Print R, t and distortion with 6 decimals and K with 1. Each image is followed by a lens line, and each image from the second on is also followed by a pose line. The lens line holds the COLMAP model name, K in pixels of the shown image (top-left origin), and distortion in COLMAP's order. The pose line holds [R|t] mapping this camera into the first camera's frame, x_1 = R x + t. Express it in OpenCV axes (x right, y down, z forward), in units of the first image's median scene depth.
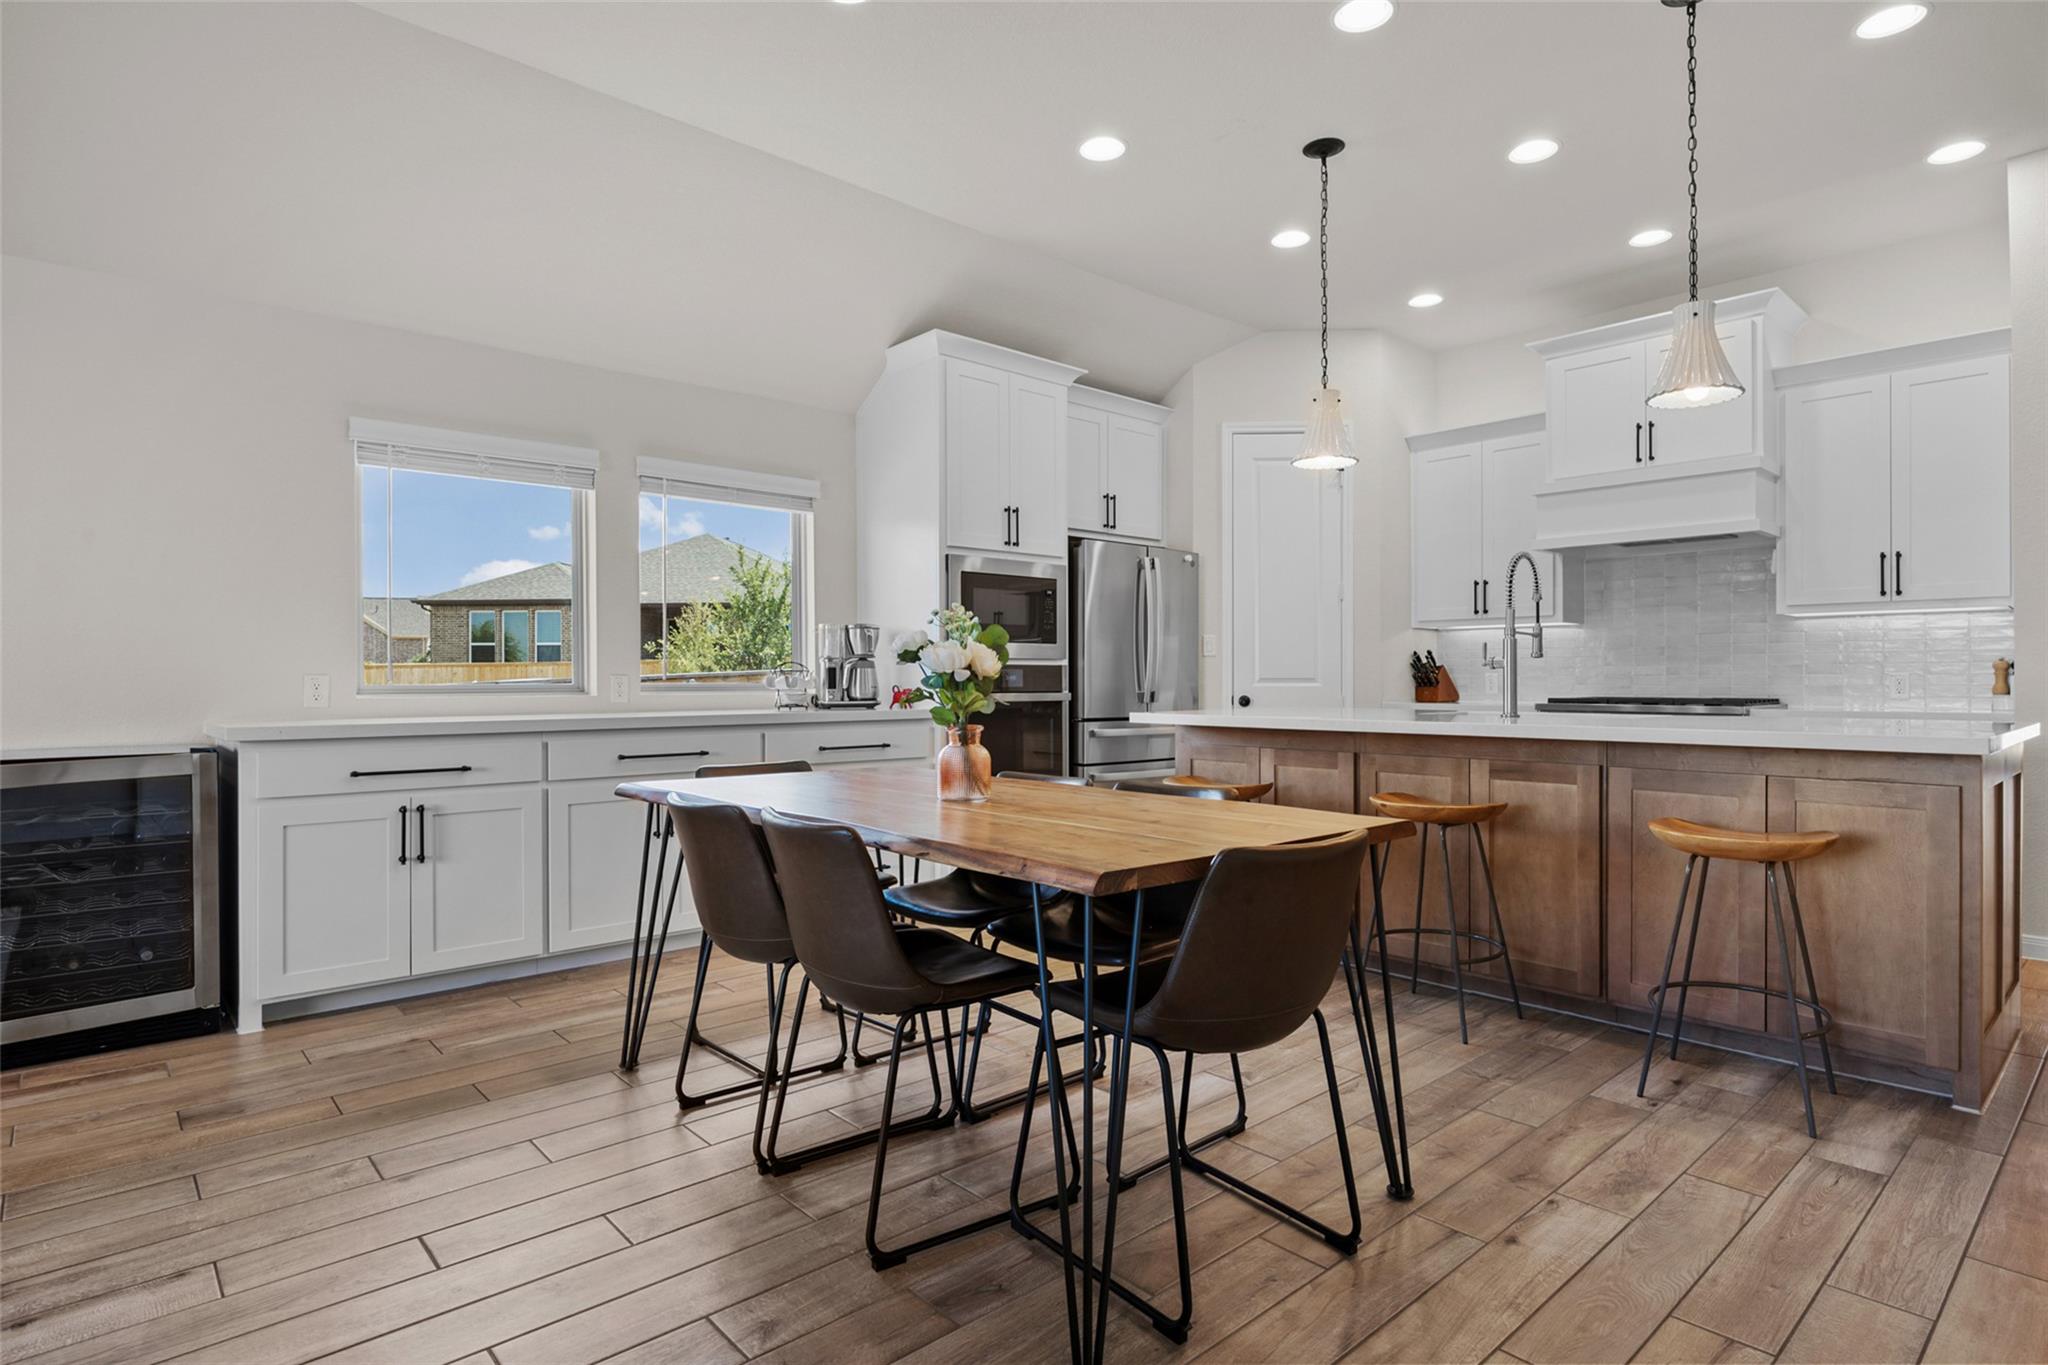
lens RADIAL K [[1069.7, 0, 1018.1], [0, 1069.7, 675.8], [0, 0, 1]] dist [-0.002339, -0.001833]
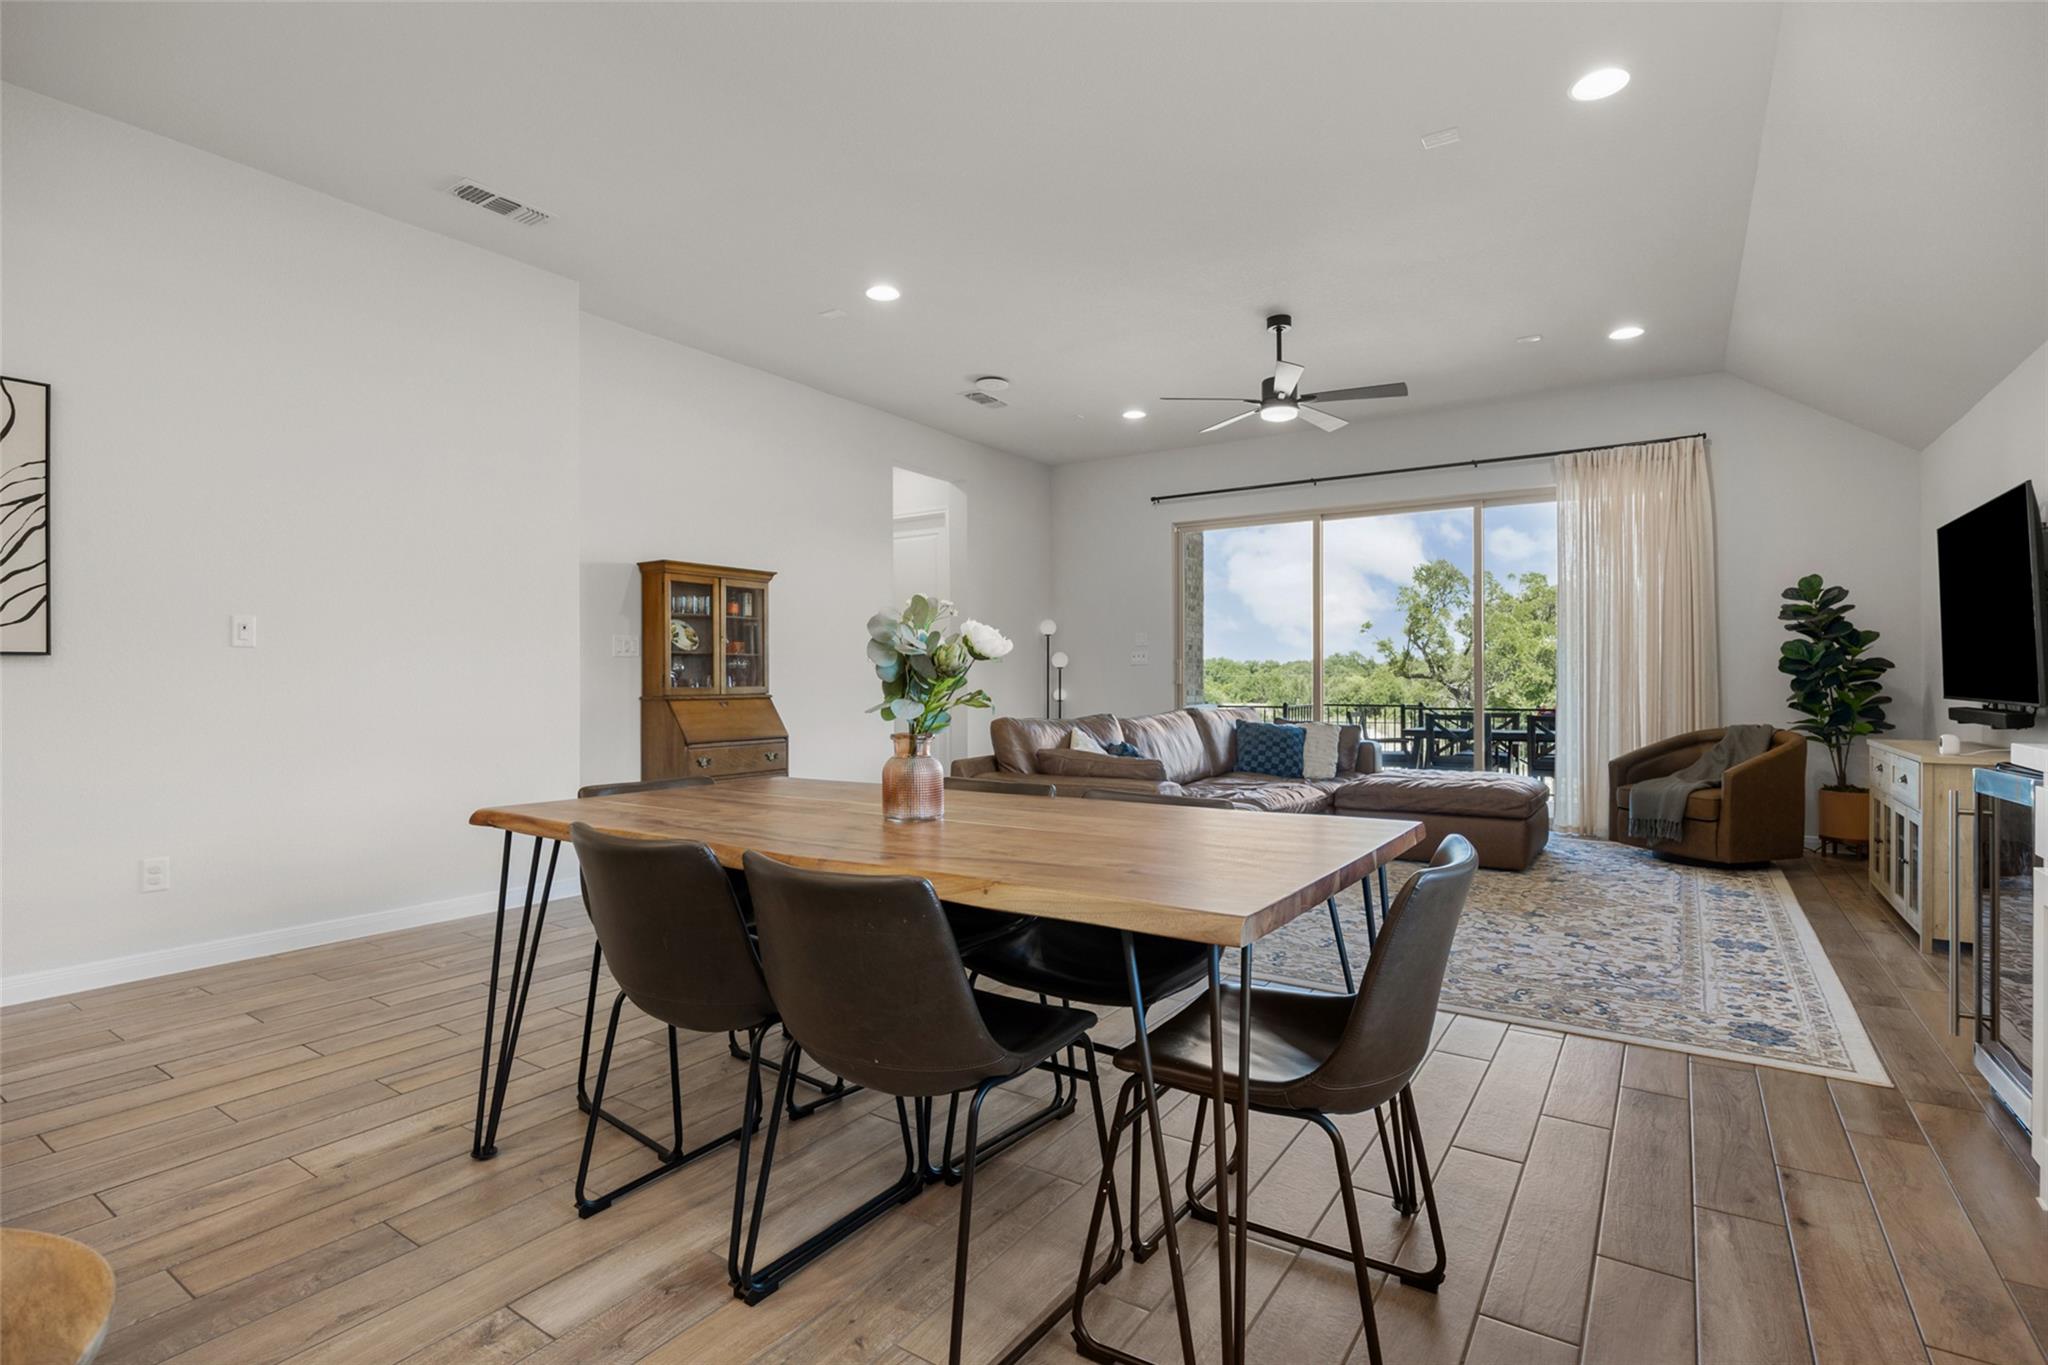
lens RADIAL K [[997.5, 0, 1016.9], [0, 997.5, 681.6], [0, 0, 1]] dist [-0.003120, -0.000331]
pose [[-0.968367, 0.003923, -0.249500, 0.038552], [0.004864, 0.999983, -0.003155, 0.004982], [0.249483, -0.004268, -0.968370, 0.947483]]
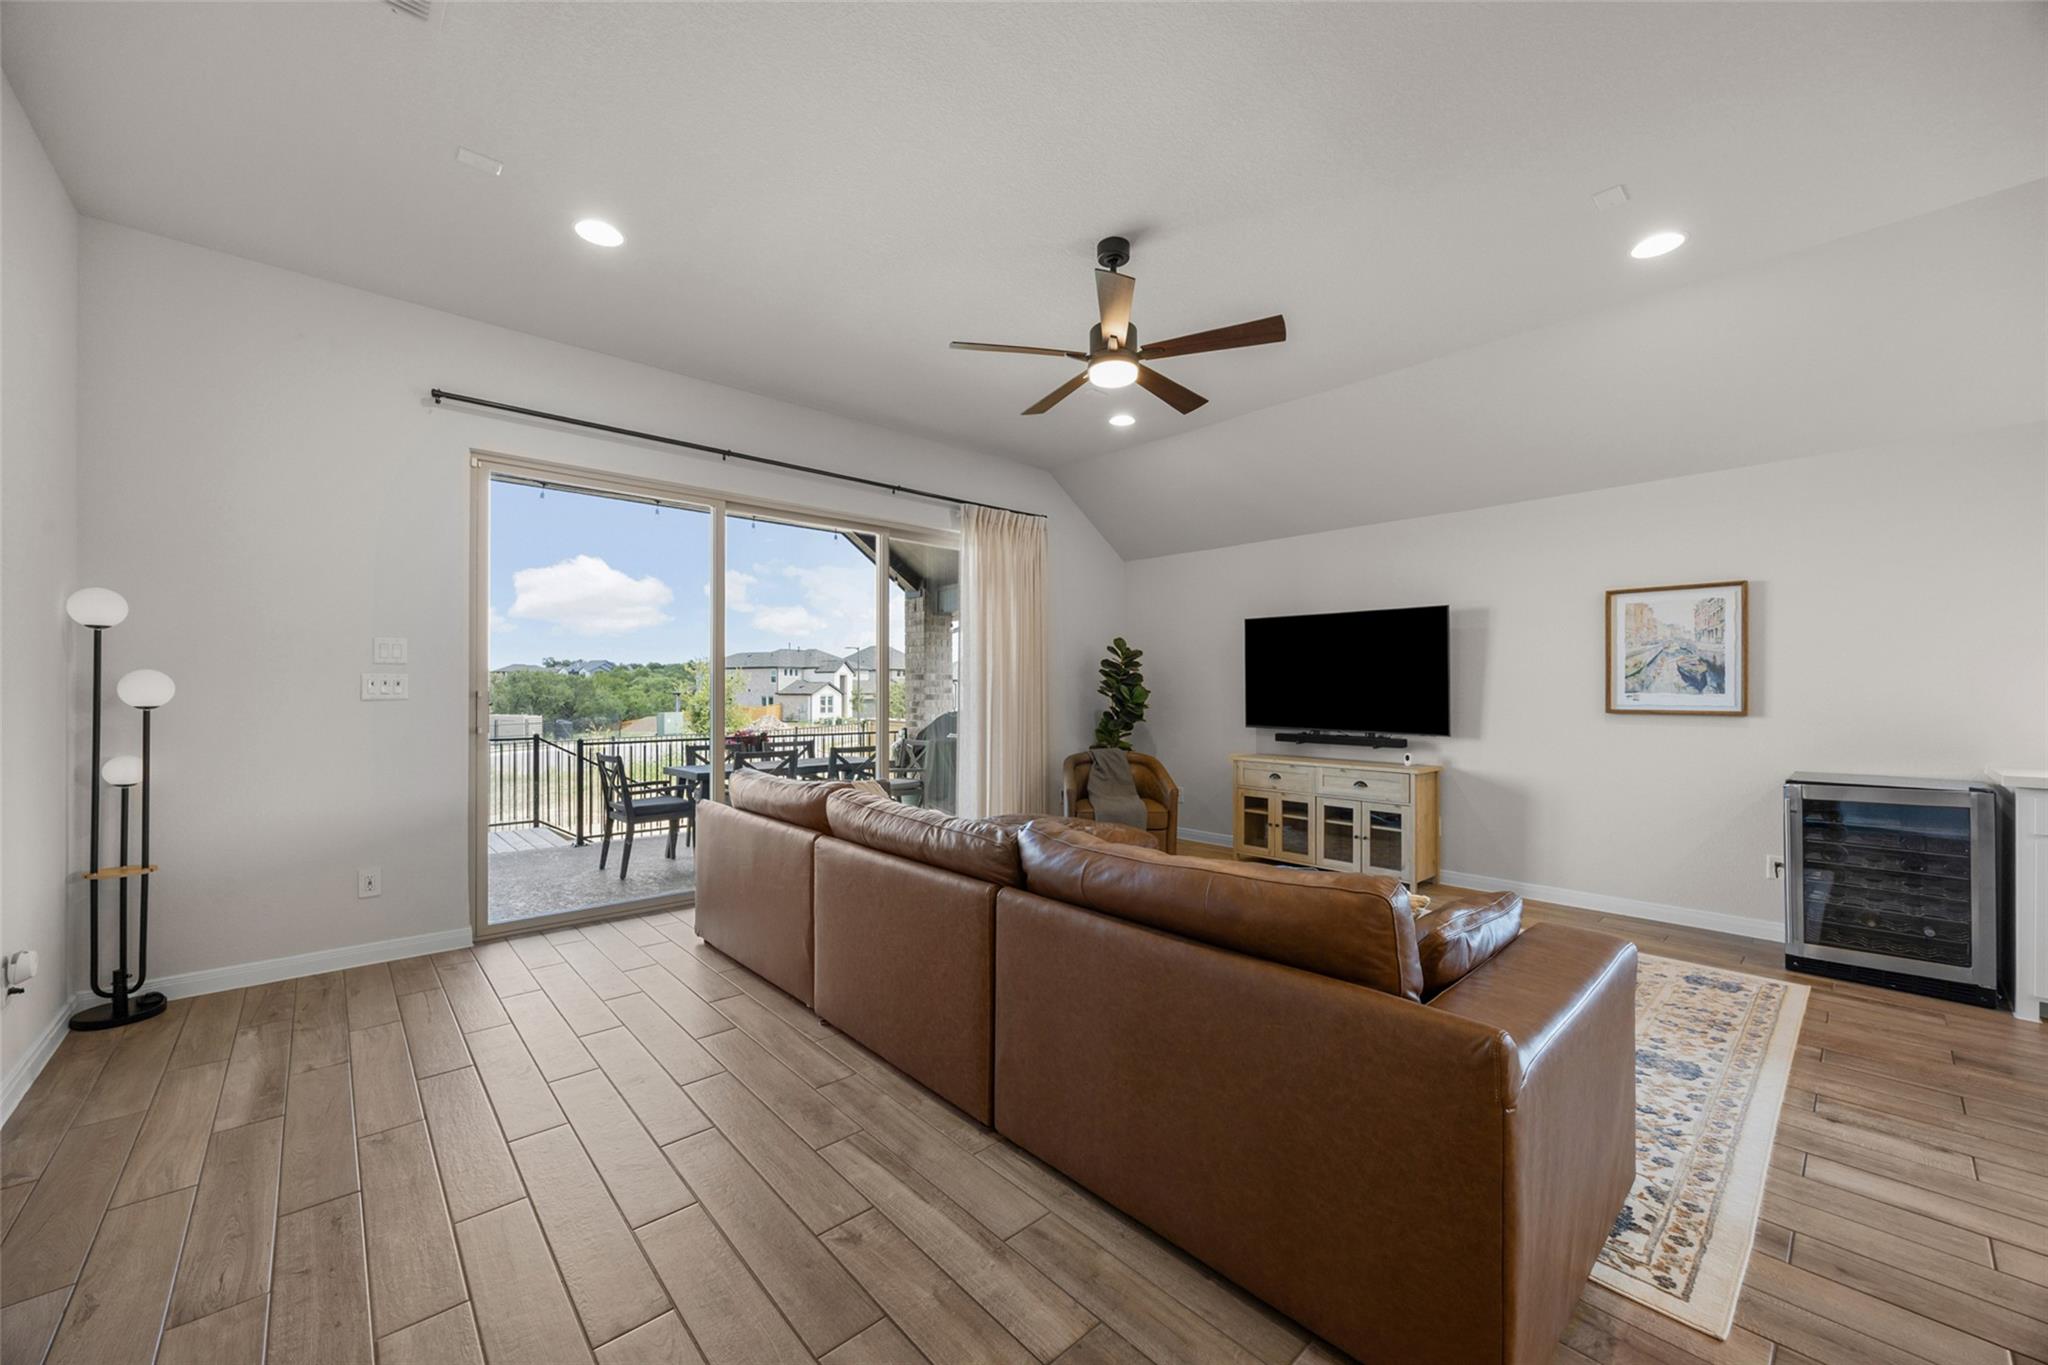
lens RADIAL K [[779.2, 0, 1028.3], [0, 779.2, 688.0], [0, 0, 1]] dist [0.001271, 0.000095]
pose [[0.016336, 0.000872, -0.999866, 0.117979], [0.001751, 0.999998, 0.000901, -0.038966], [0.999865, -0.001765, 0.016334, -0.124574]]
